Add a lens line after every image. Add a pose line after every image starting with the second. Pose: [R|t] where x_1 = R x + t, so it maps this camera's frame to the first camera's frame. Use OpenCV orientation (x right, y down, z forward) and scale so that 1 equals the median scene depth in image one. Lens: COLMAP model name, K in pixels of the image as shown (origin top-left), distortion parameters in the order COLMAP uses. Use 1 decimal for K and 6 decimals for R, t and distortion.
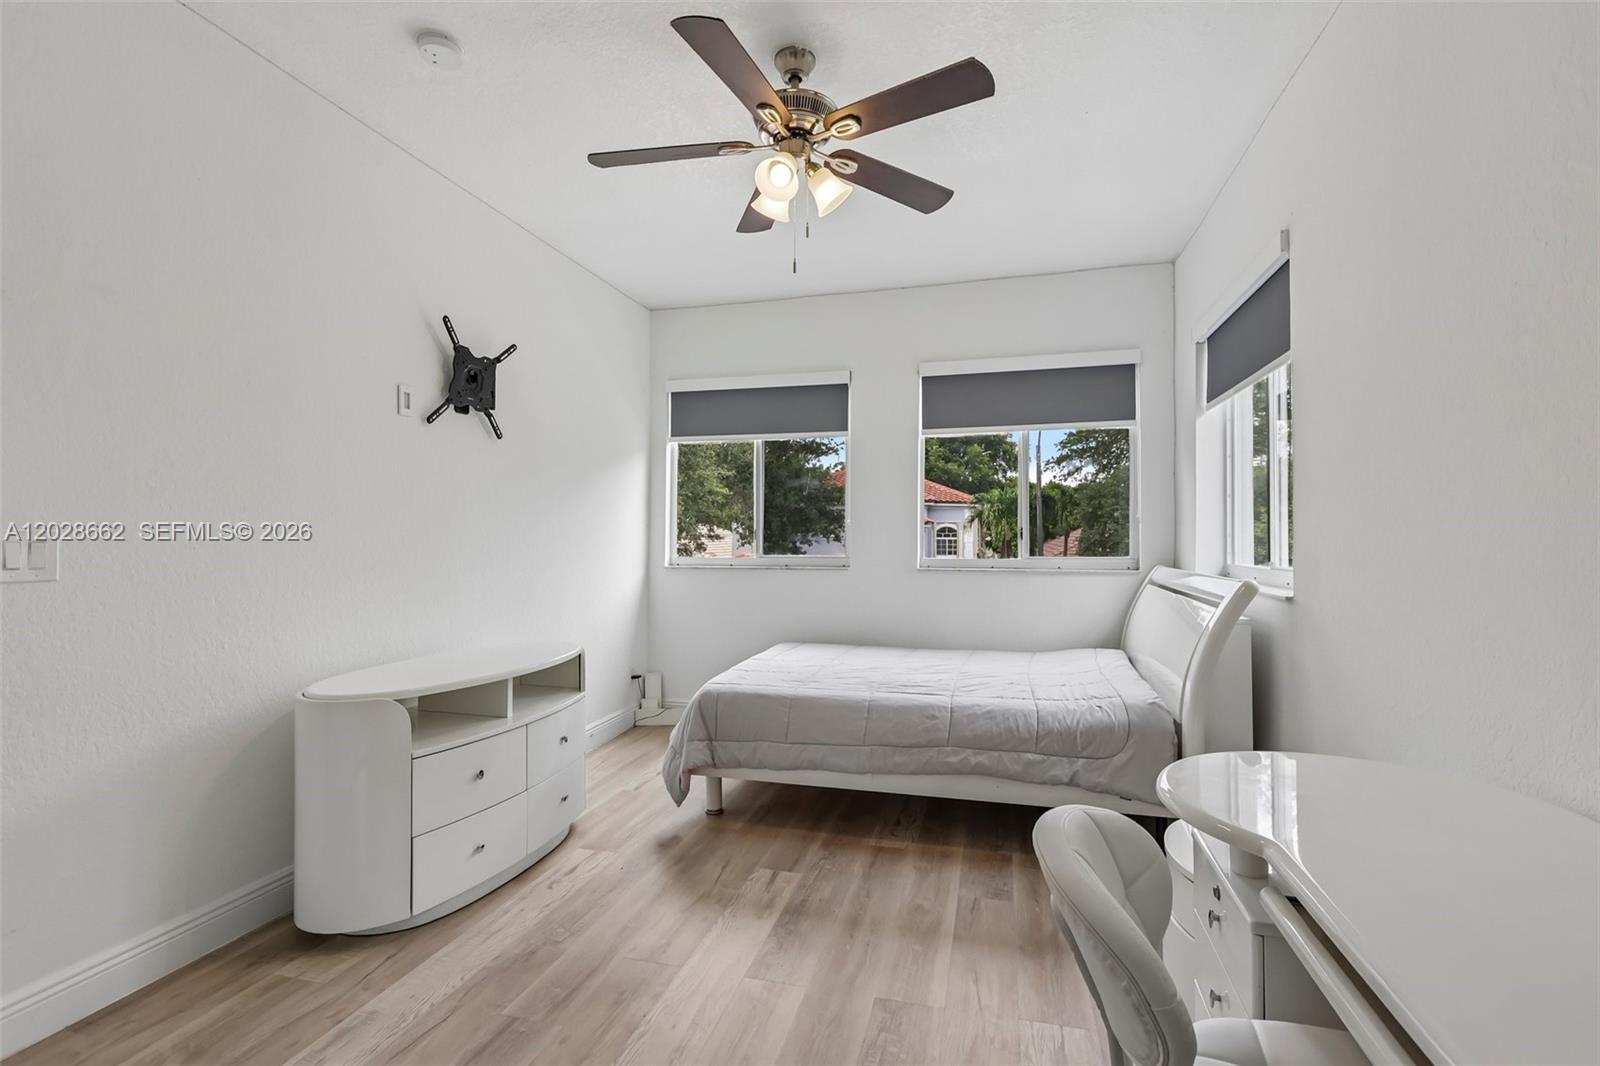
lens RADIAL K [[722.1, 0, 800.0], [0, 722.1, 533.0], [0, 0, 1]] dist [0.000030, -0.000163]
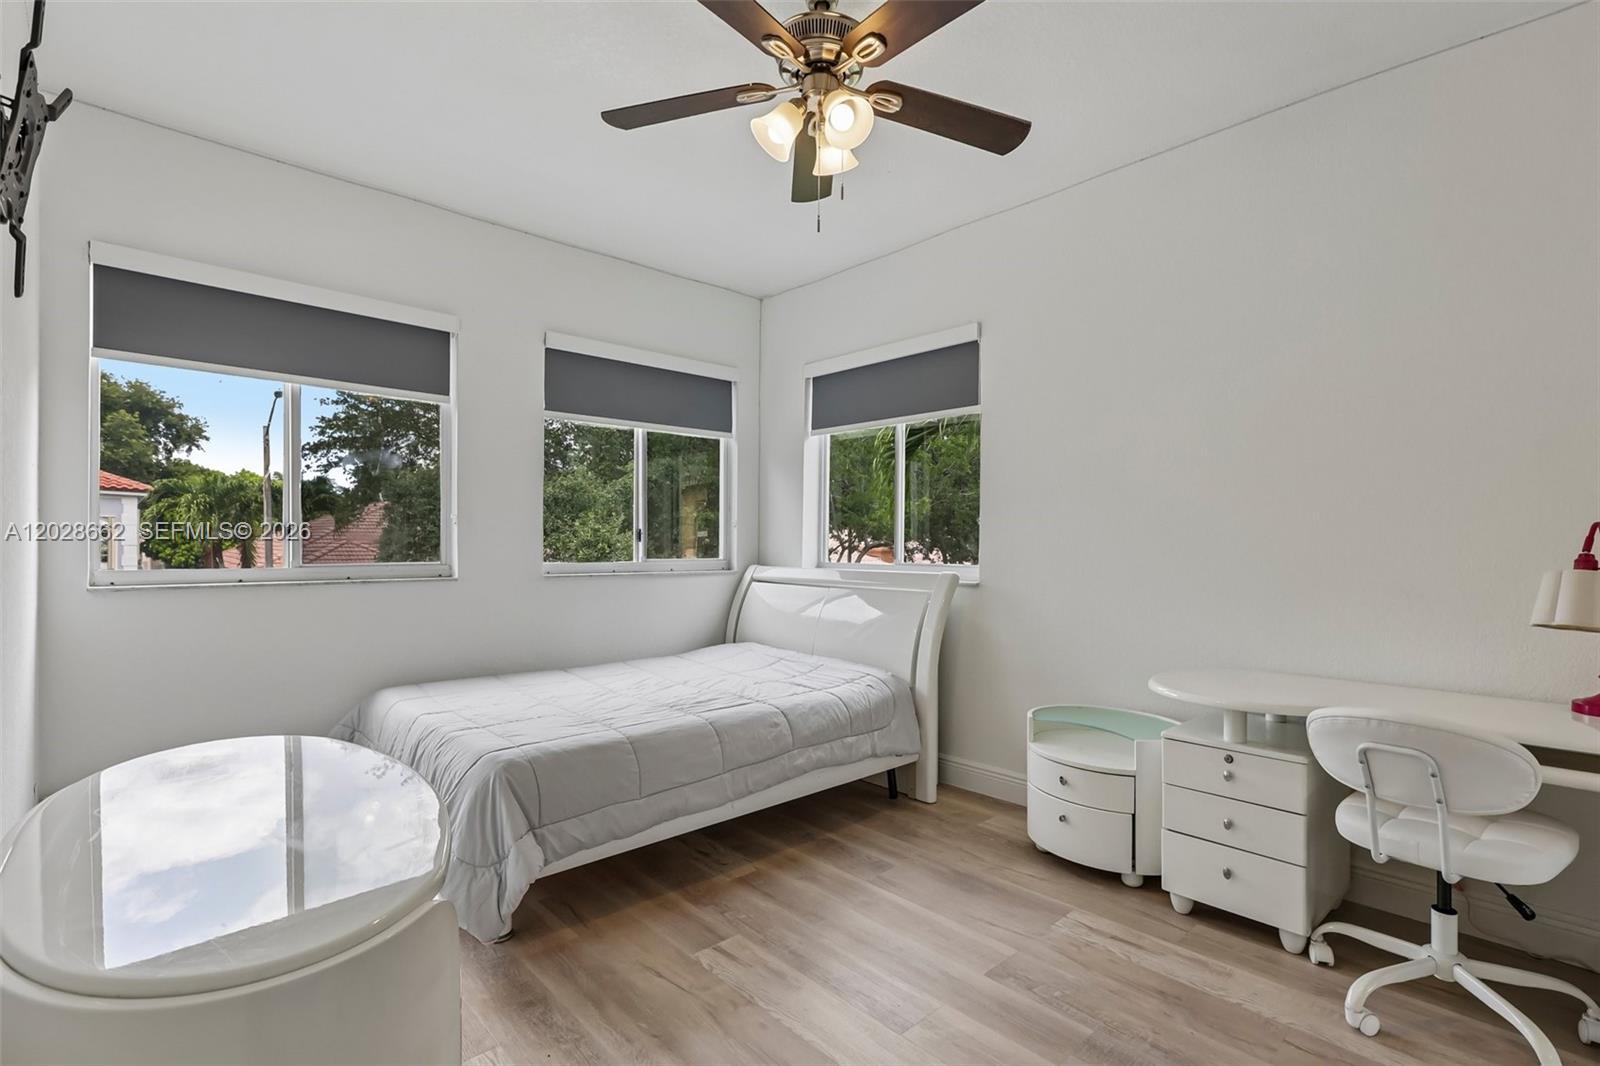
lens RADIAL K [[745.7, 0, 802.9], [0, 745.7, 556.2], [0, 0, 1]] dist [-0.000603, 0.000036]
pose [[0.526669, -0.010306, 0.850008, -0.624952], [-0.012609, 0.999722, 0.019934, 0.008738], [-0.849977, -0.021216, 0.526392, 0.434978]]
